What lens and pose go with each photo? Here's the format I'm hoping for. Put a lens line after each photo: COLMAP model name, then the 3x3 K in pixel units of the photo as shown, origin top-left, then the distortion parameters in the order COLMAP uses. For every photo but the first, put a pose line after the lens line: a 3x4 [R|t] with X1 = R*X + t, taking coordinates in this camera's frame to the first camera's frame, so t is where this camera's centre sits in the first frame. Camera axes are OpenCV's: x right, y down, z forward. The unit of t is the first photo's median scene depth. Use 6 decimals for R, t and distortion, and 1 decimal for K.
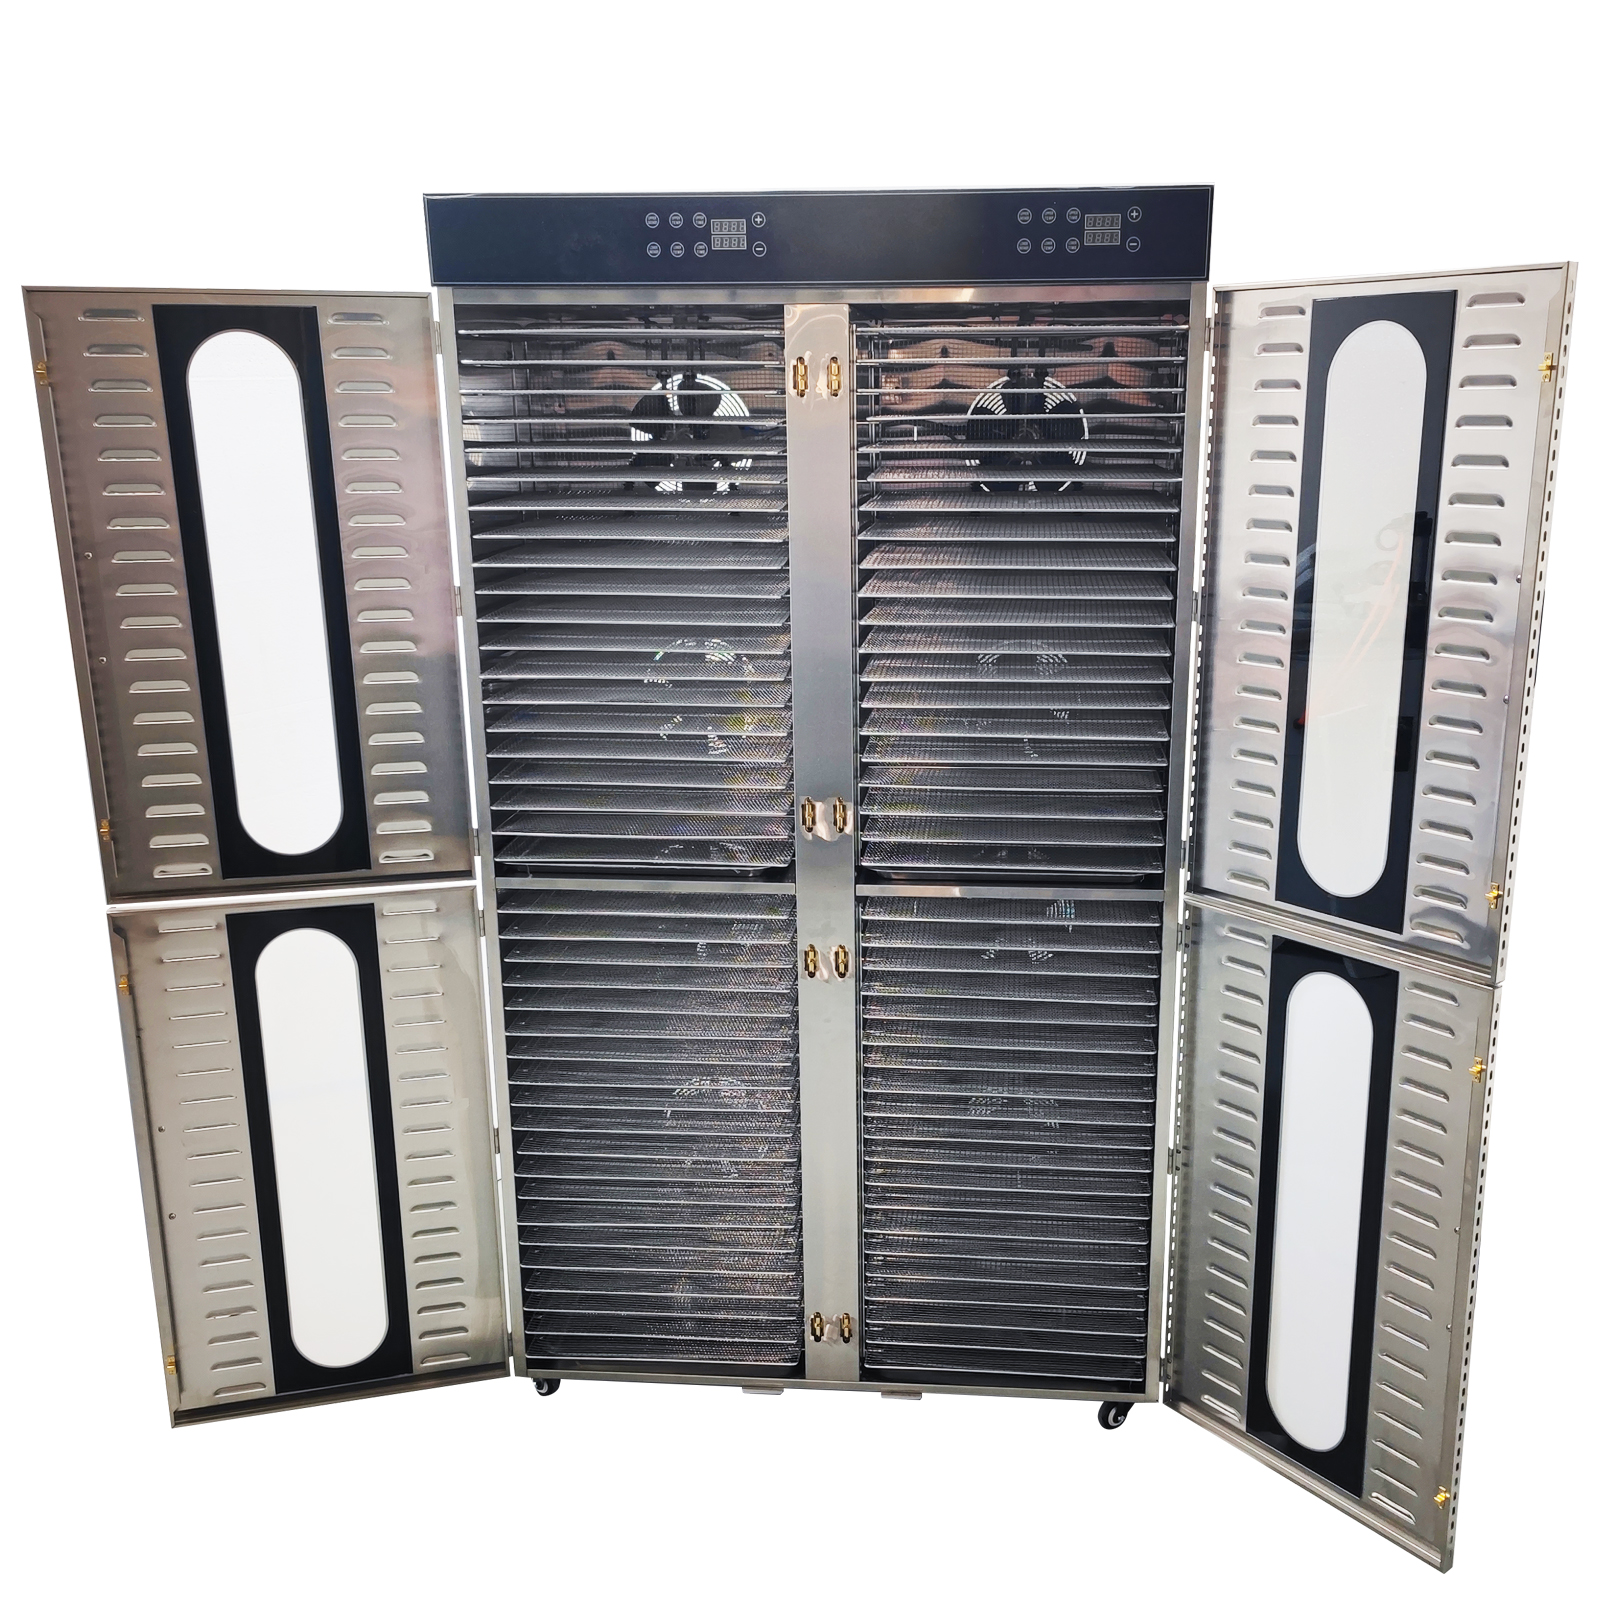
lens RADIAL K [[1460.5, 0, 800.0], [0, 1460.5, 820.2], [0, 0, 1]] dist [0.010007, 0.001317]
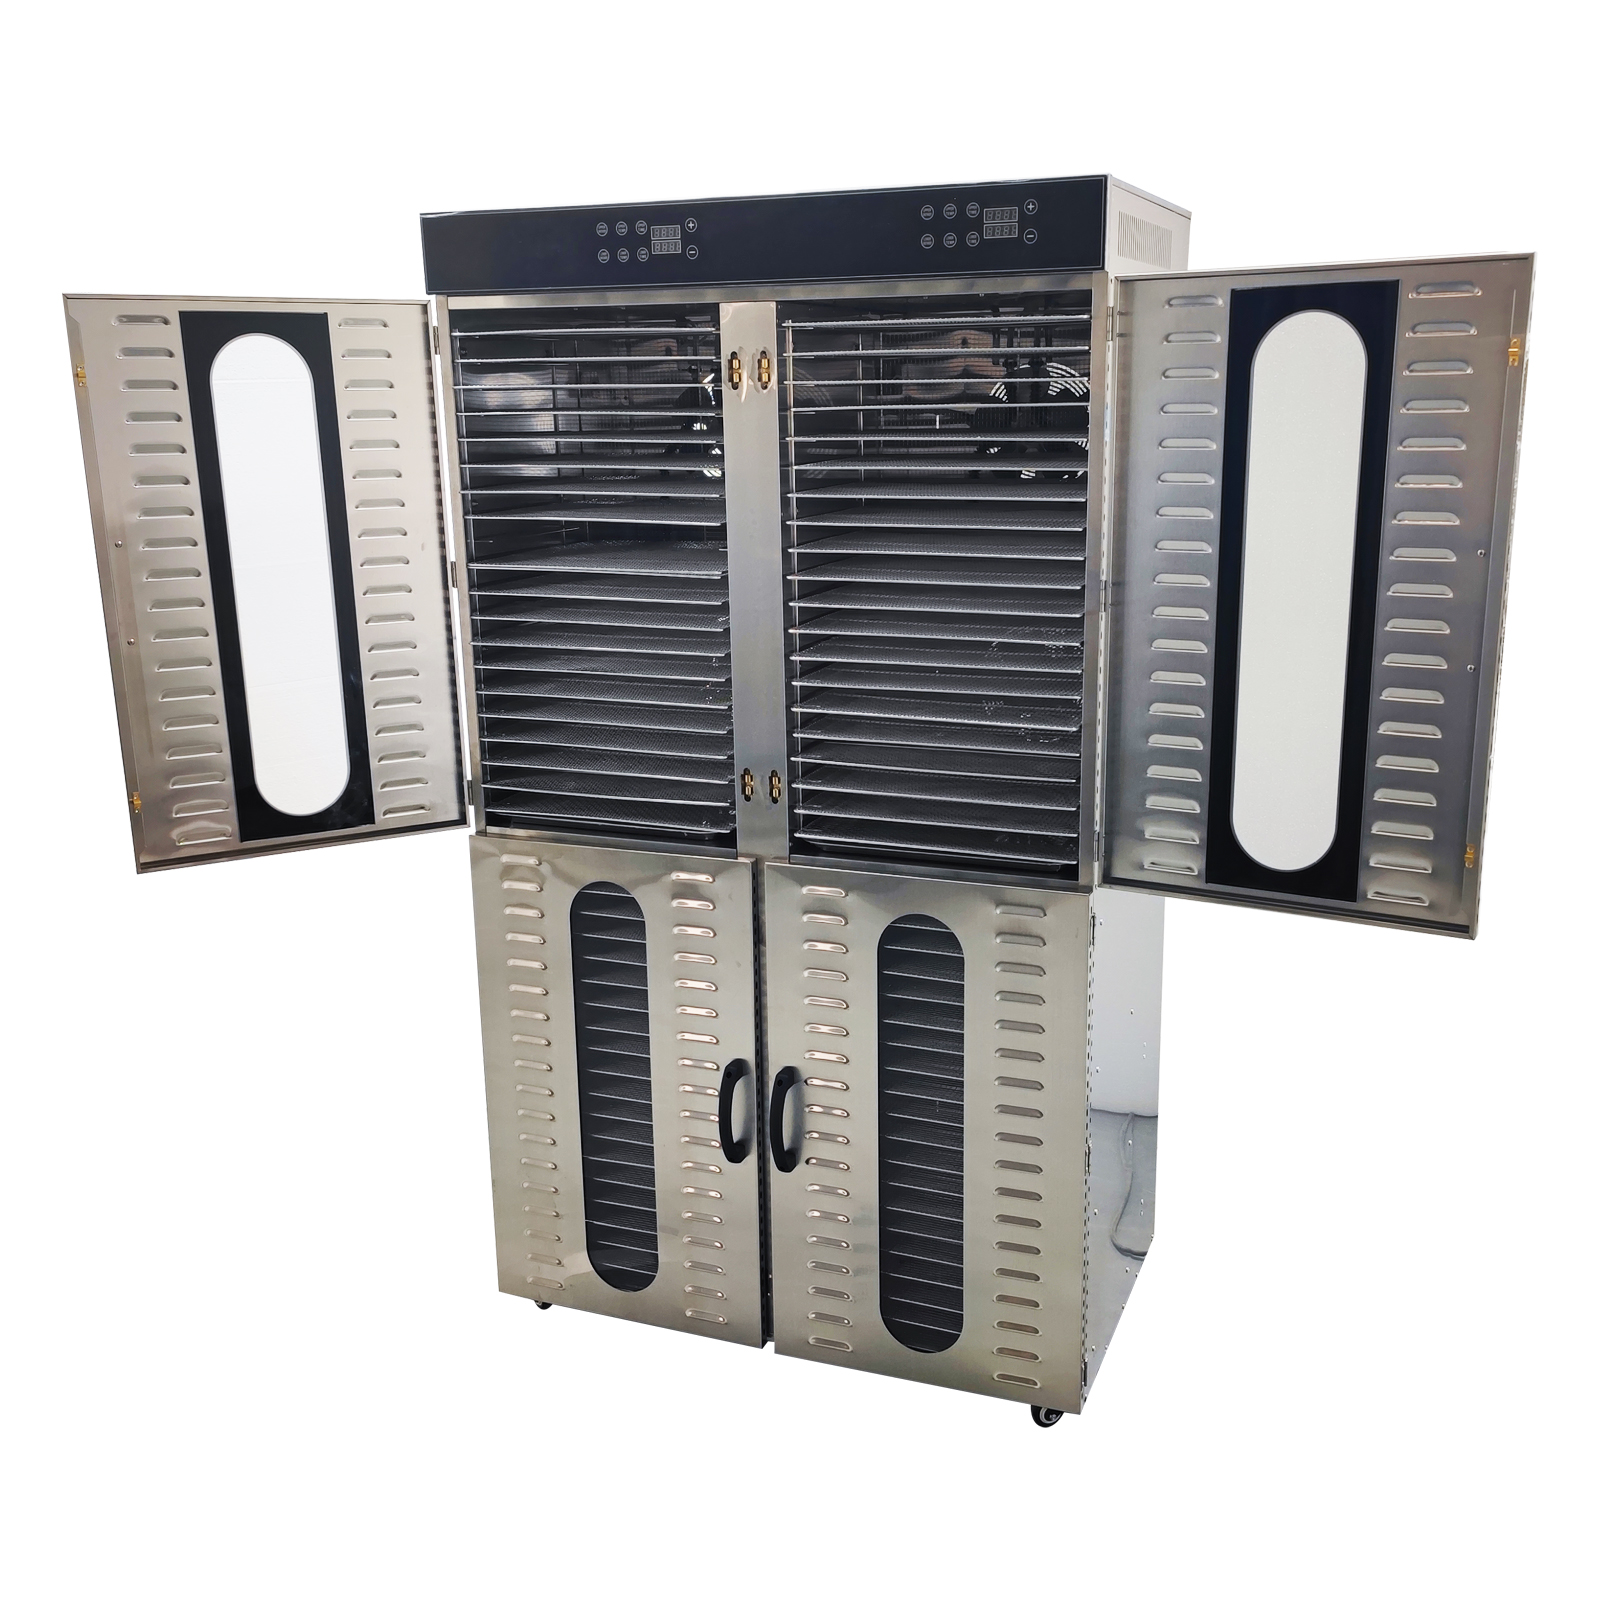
lens RADIAL K [[1479.6, 0, 800.0], [0, 1479.6, 800.0], [0, 0, 1]] dist [0.006997, -0.000837]
pose [[0.964983, 0.060977, -0.255126, 0.305111], [-0.063097, 0.998007, -0.000124, 0.004778], [0.254610, 0.016218, 0.966908, -0.020505]]
